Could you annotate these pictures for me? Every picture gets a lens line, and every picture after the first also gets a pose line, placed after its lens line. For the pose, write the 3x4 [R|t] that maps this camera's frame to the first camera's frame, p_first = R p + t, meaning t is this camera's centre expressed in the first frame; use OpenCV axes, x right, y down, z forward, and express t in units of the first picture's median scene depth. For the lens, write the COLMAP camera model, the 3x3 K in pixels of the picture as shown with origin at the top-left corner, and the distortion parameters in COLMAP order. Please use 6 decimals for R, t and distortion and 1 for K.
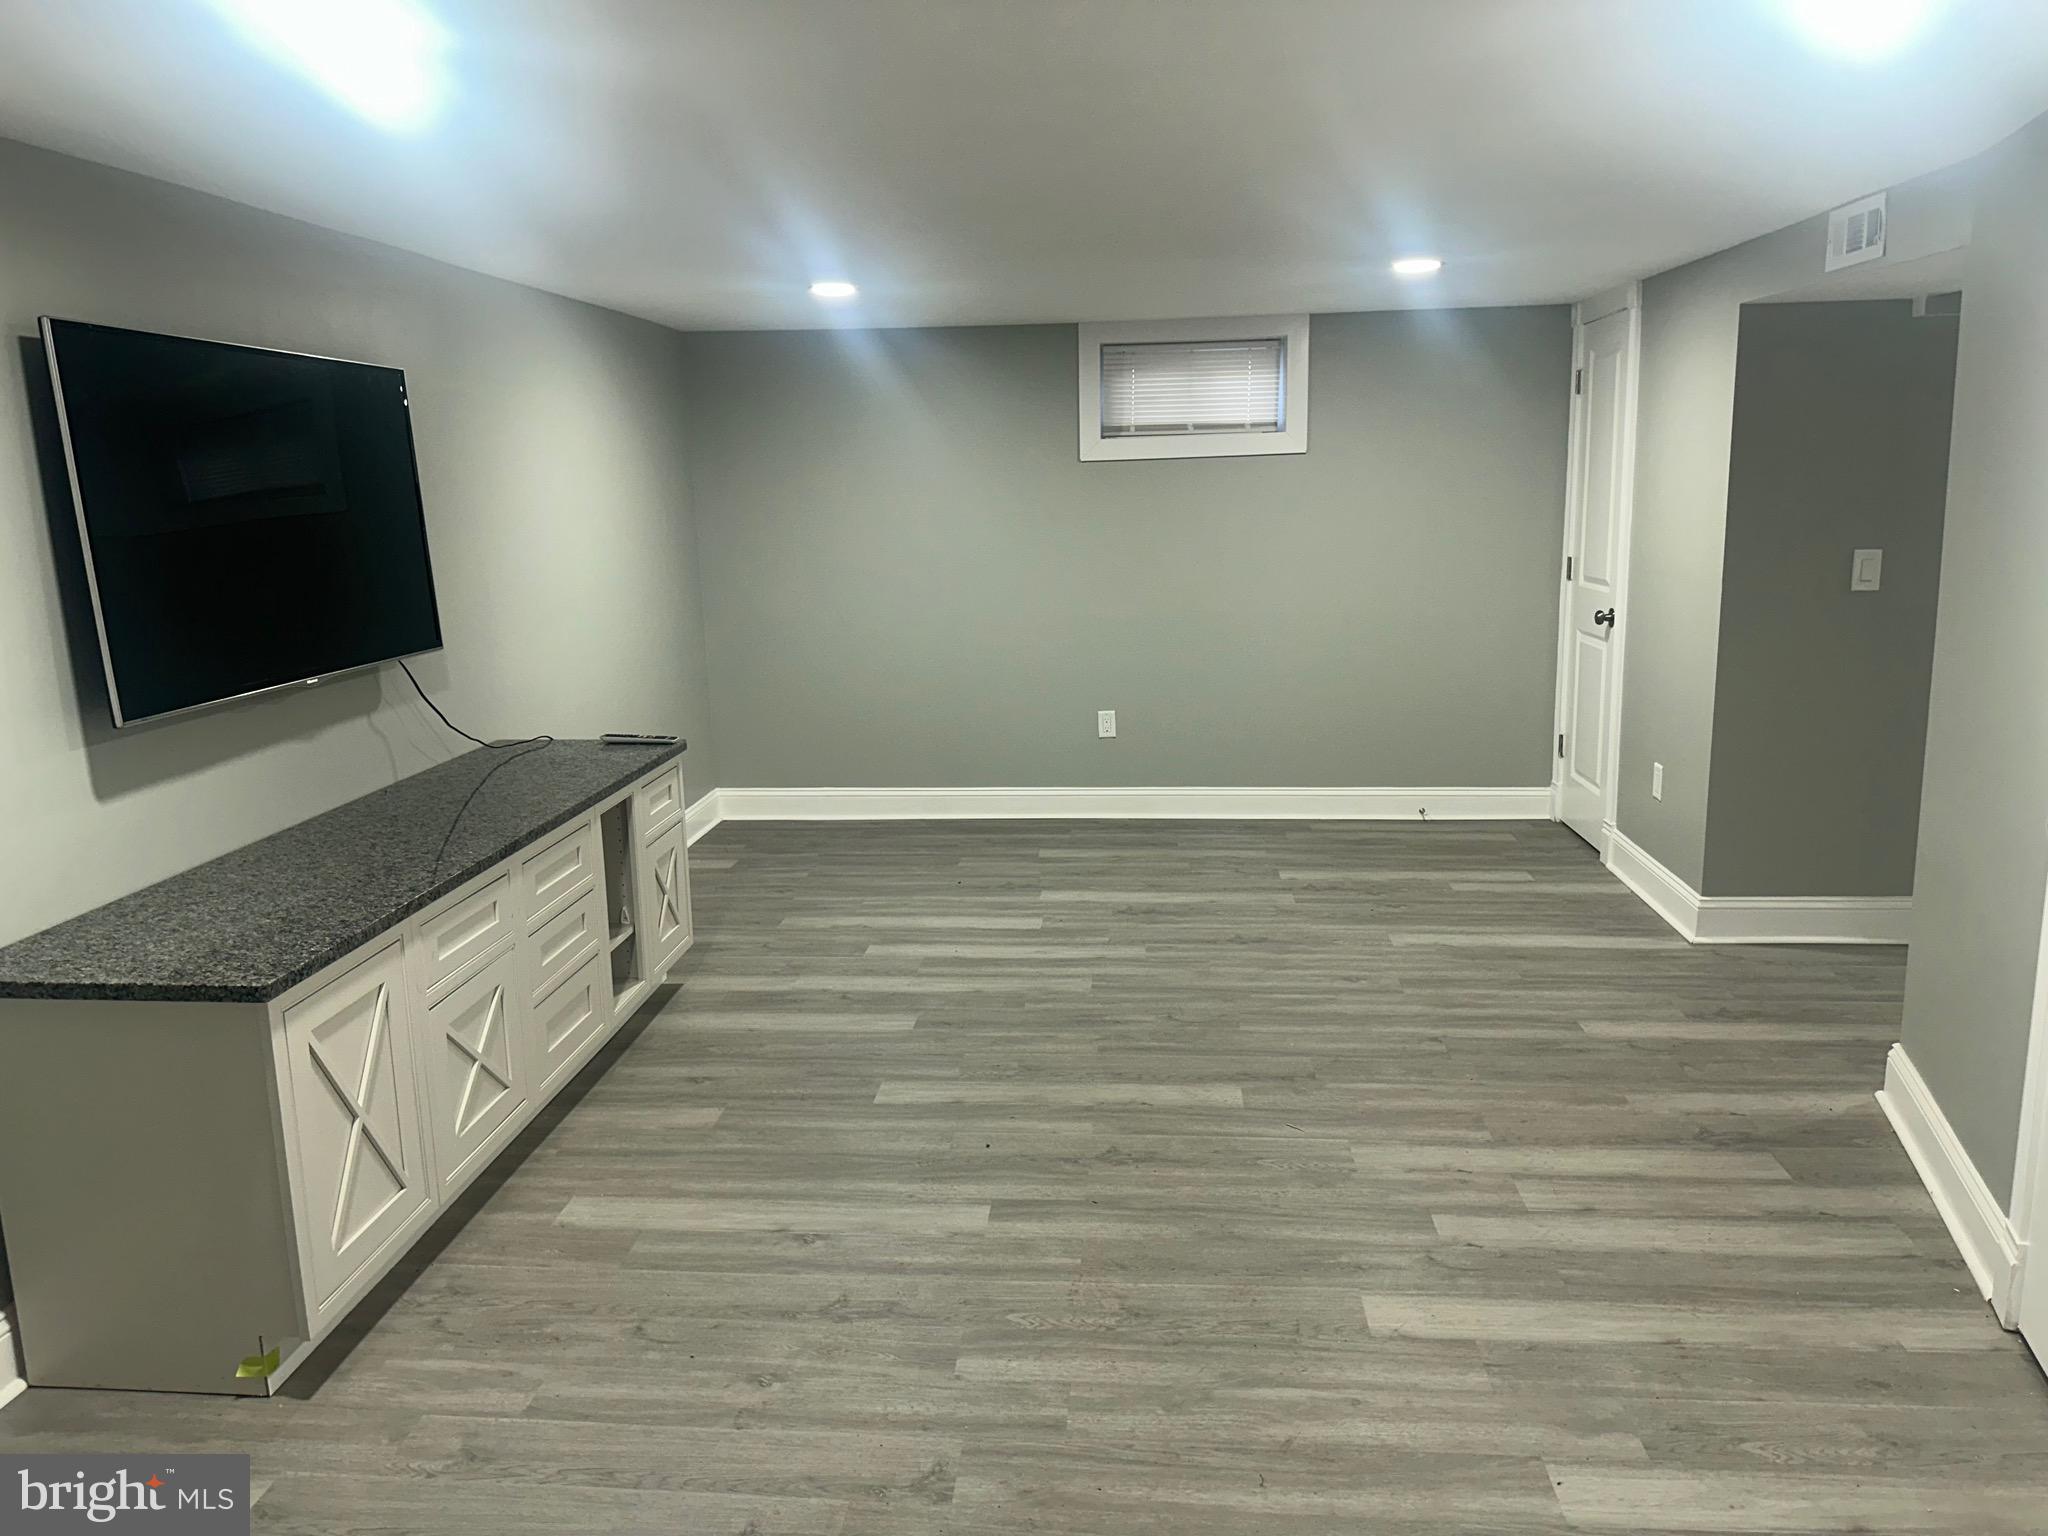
lens RADIAL K [[1463.9, 0, 1023.1], [0, 1463.9, 768.9], [0, 0, 1]] dist [0.006423, -0.006394]
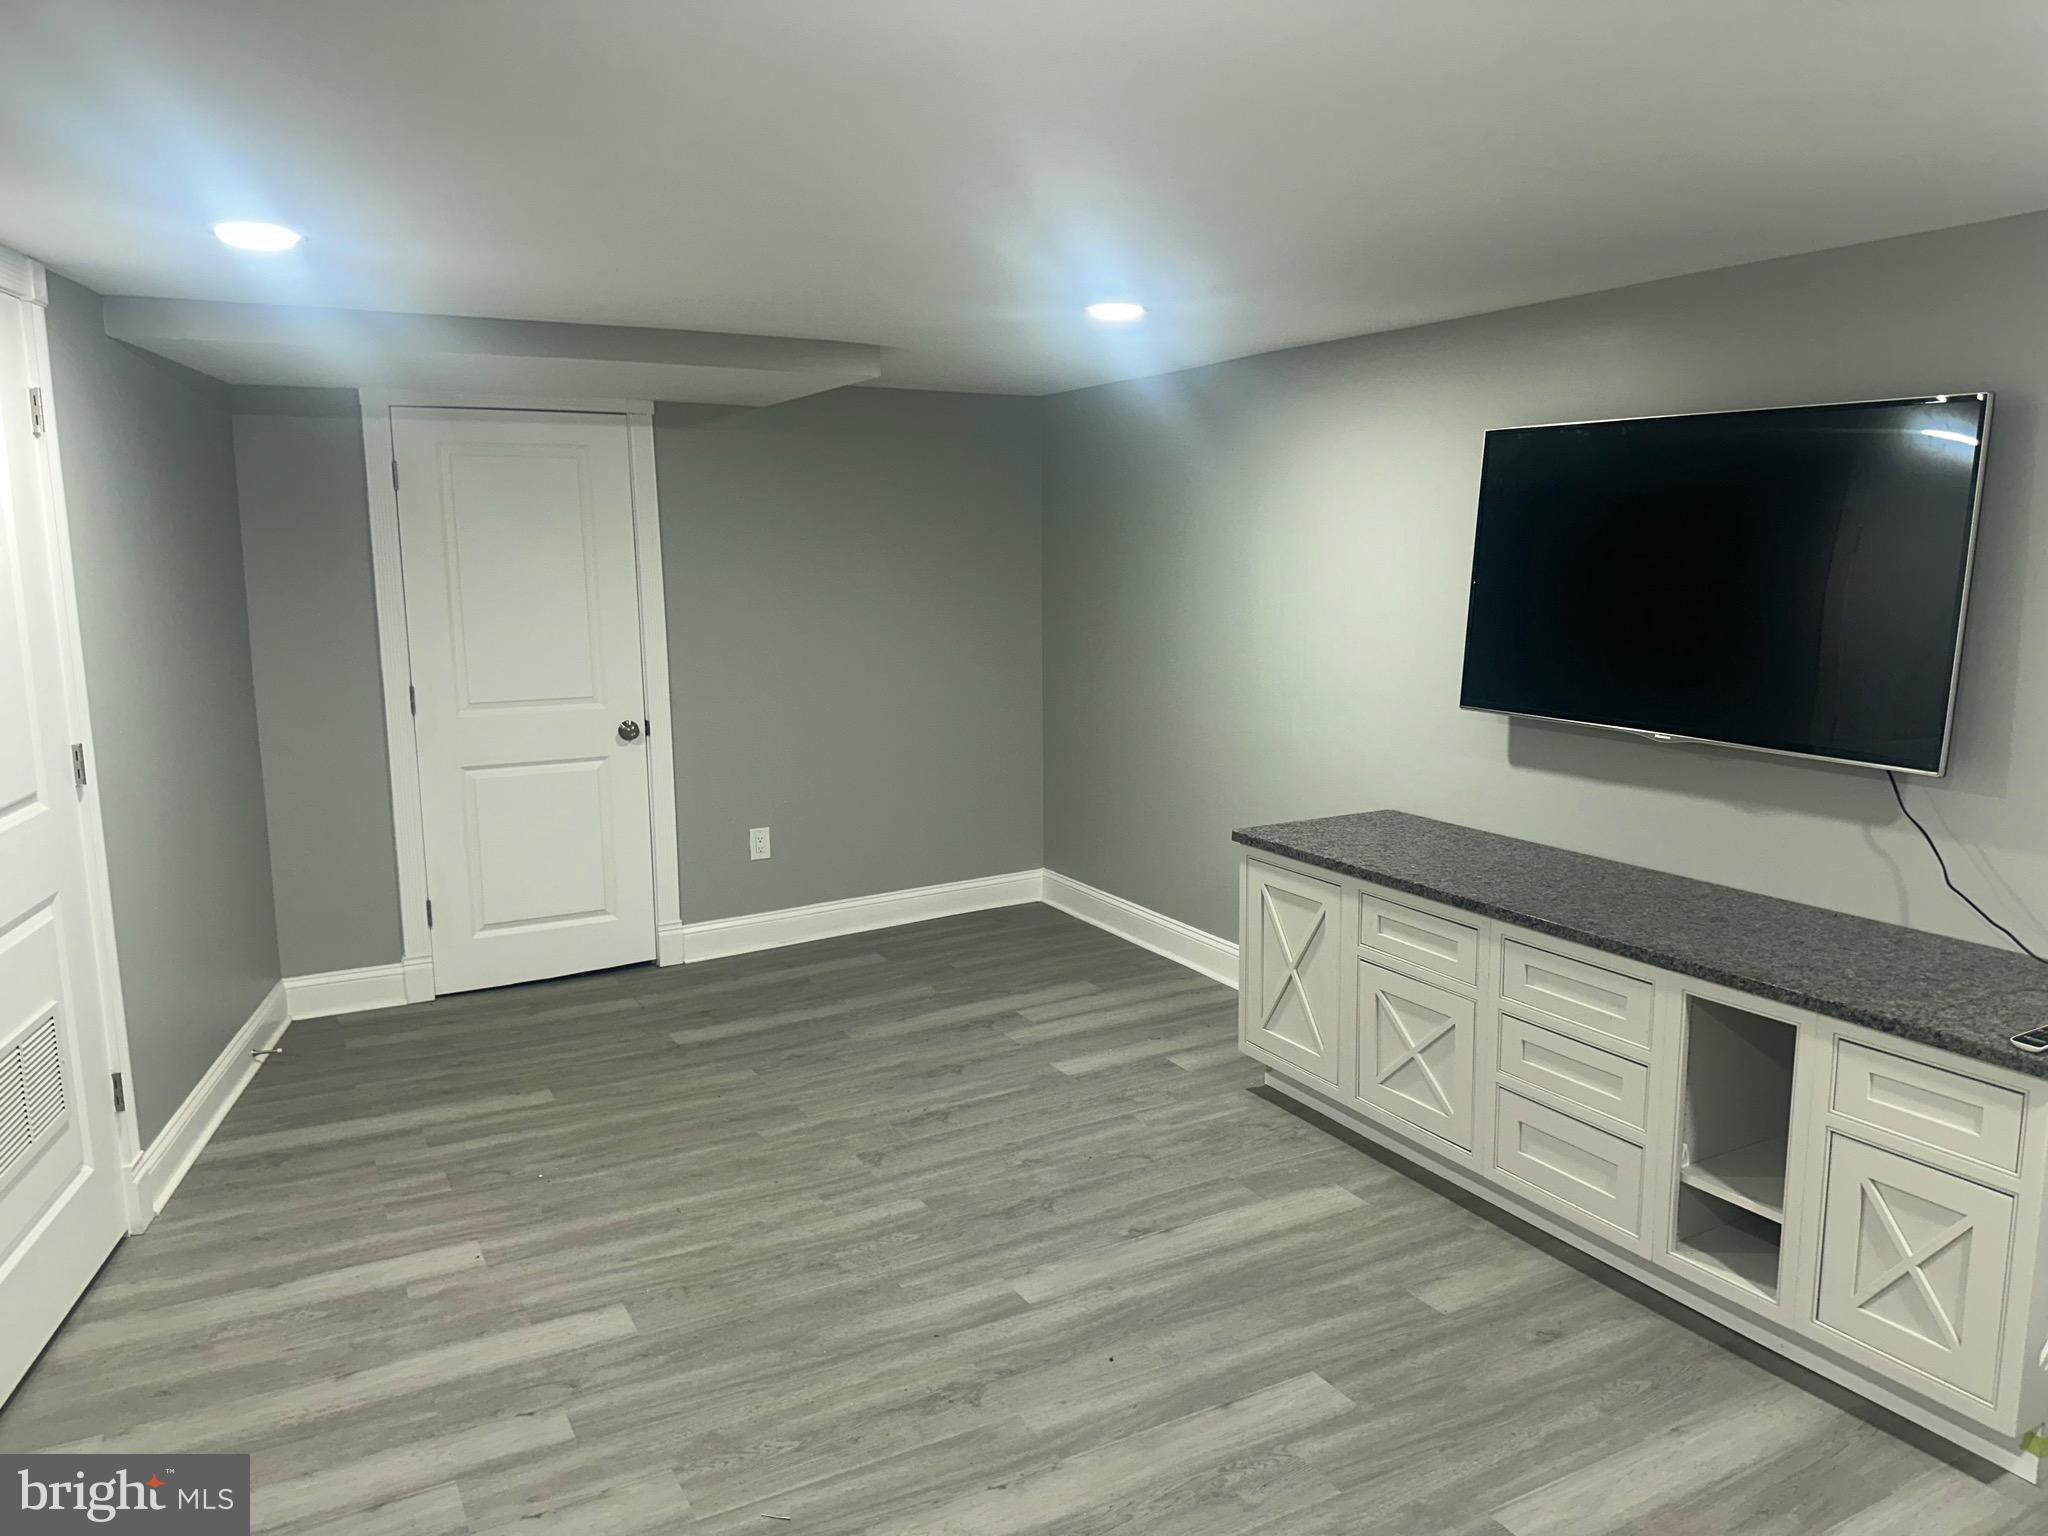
lens RADIAL K [[1463.9, 0, 1042.2], [0, 1463.9, 767.2], [0, 0, 1]] dist [0.006423, -0.006394]
pose [[-0.829599, 0.120218, -0.545264, 0.457290], [-0.088463, 0.935913, 0.340941, -0.366839], [0.551307, 0.331080, -0.765798, 1.625868]]
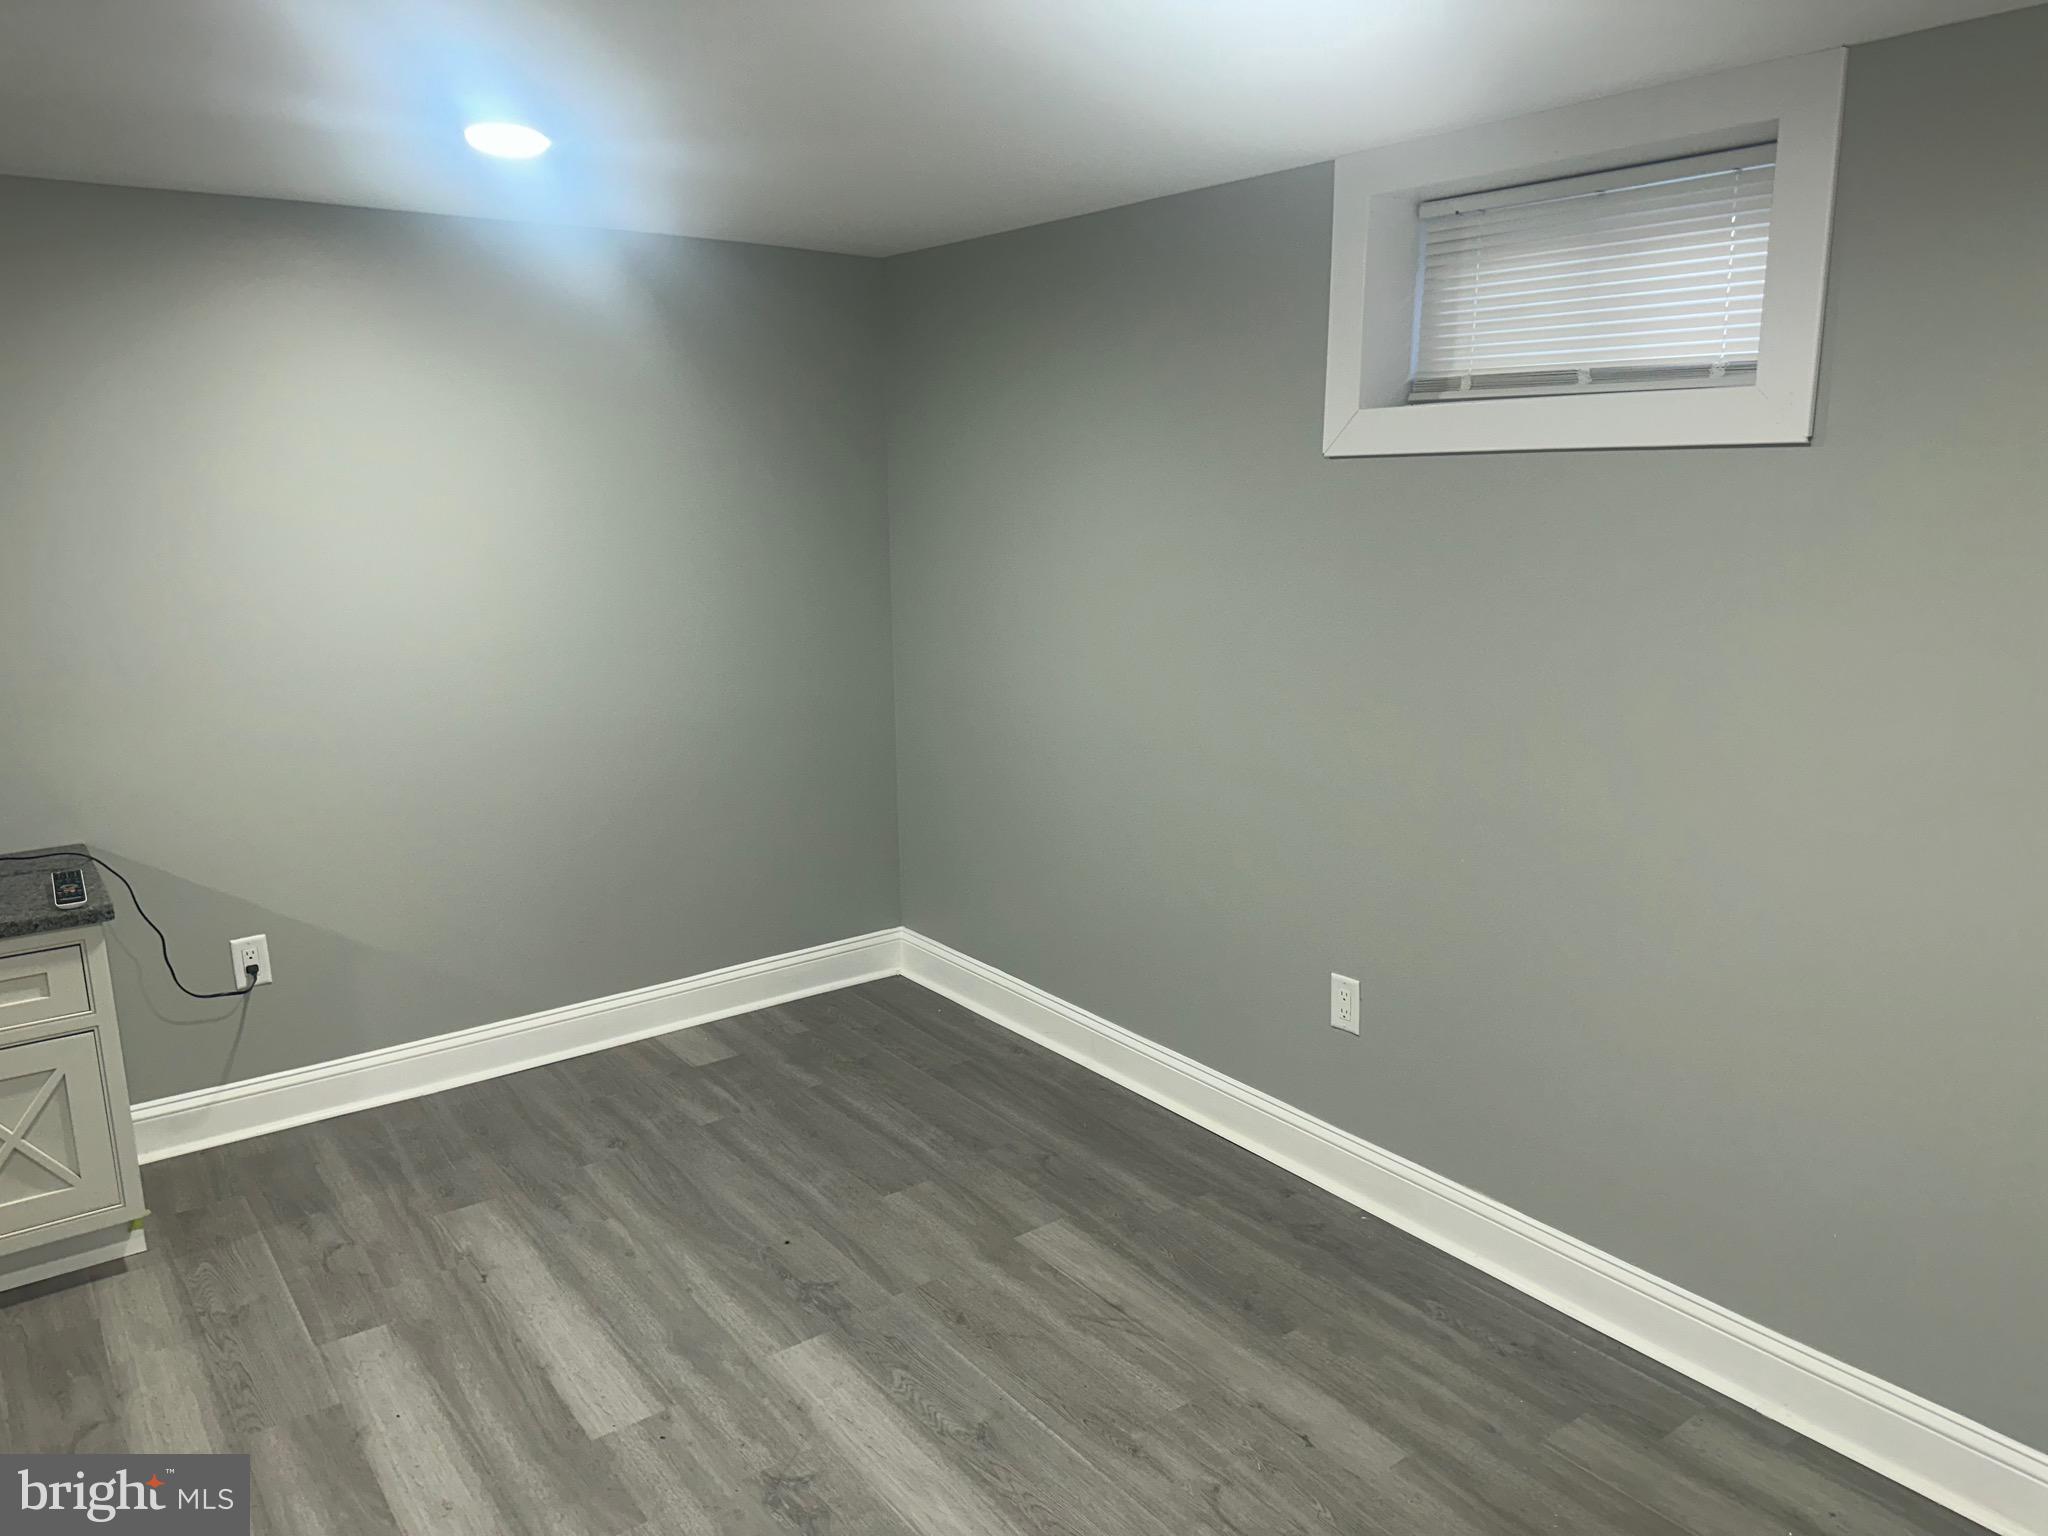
lens RADIAL K [[1463.9, 0, 993.9], [0, 1463.9, 754.1], [0, 0, 1]] dist [0.006423, -0.006394]
pose [[0.658368, 0.161896, -0.735079, 0.652298], [-0.151290, 0.985127, 0.081465, -0.269854], [0.737335, 0.057576, 0.673069, 1.192542]]
